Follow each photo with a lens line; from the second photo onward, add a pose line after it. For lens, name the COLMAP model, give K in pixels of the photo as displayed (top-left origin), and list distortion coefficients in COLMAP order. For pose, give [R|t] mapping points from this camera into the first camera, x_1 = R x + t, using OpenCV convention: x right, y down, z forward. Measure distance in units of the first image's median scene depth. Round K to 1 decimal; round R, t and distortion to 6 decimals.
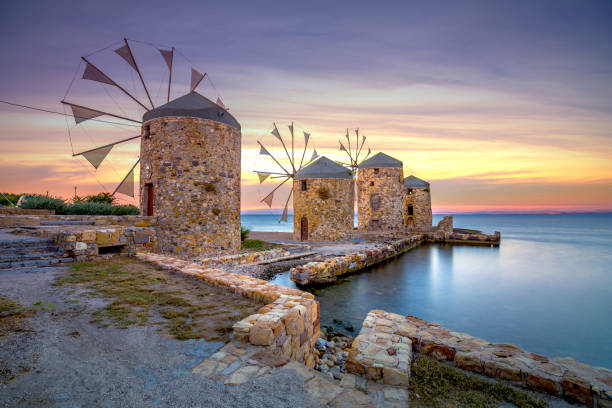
lens RADIAL K [[311.9, 0, 310.2], [0, 311.9, 207.1], [0, 0, 1]] dist [0.003726, 0.000147]
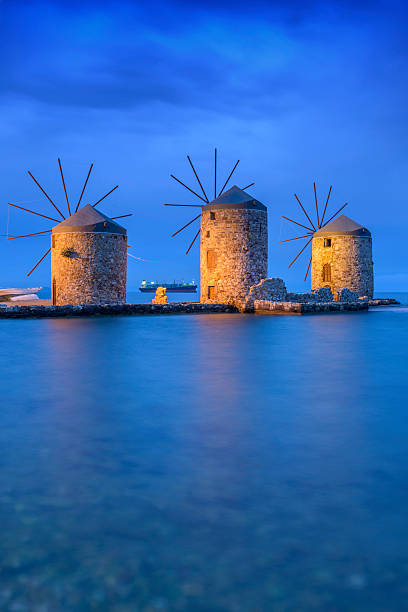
lens RADIAL K [[673.9, 0, 197.6], [0, 673.9, 316.8], [0, 0, 1]] dist [0.004836, 0.000000]
pose [[0.935607, 0.016843, -0.352642, 0.717140], [0.004141, 0.998269, 0.058667, 0.020946], [0.353019, -0.056350, 0.933918, -0.428073]]
